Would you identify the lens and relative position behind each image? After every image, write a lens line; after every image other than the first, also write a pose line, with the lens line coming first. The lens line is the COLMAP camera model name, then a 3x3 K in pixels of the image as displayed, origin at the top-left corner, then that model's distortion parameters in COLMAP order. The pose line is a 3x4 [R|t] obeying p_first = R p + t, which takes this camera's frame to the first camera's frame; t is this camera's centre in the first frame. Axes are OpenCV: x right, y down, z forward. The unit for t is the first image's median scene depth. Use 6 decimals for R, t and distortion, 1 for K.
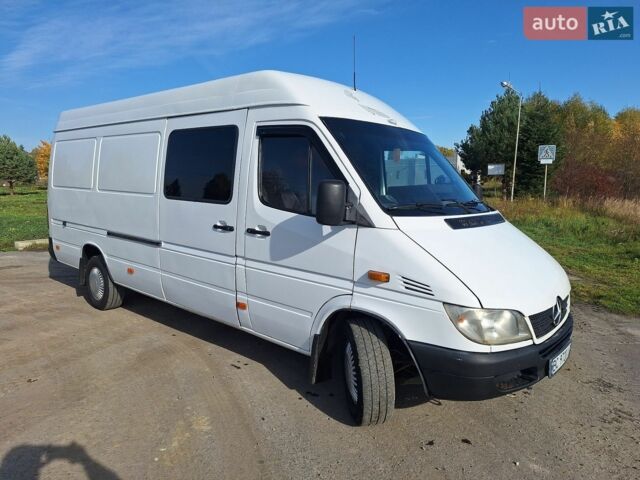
lens RADIAL K [[452.3, 0, 320.0], [0, 452.3, 240.0], [0, 0, 1]] dist [0.070737, -0.085592]
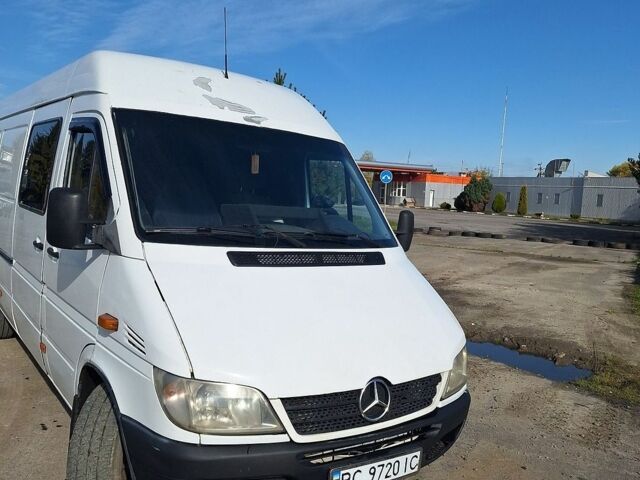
lens RADIAL K [[588.2, 0, 320.0], [0, 588.2, 240.0], [0, 0, 1]] dist [0.118273, -0.170660]
pose [[0.974867, 0.068939, -0.211855, 0.522807], [-0.081363, 0.995405, -0.050485, -0.024256], [0.207401, 0.066453, 0.975996, 0.094160]]
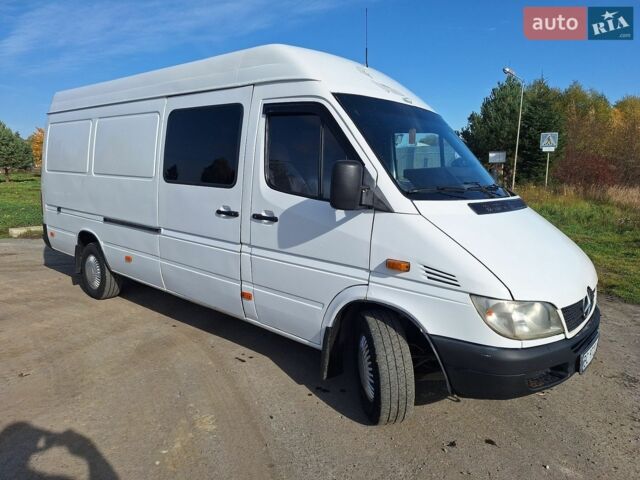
lens RADIAL K [[452.7, 0, 321.1], [0, 452.7, 235.4], [0, 0, 1]] dist [0.061022, -0.061280]
pose [[0.999978, 0.002015, 0.006280, -0.025941], [-0.002113, 0.999876, 0.015595, 0.004242], [-0.006248, -0.015607, 0.999859, 0.062185]]
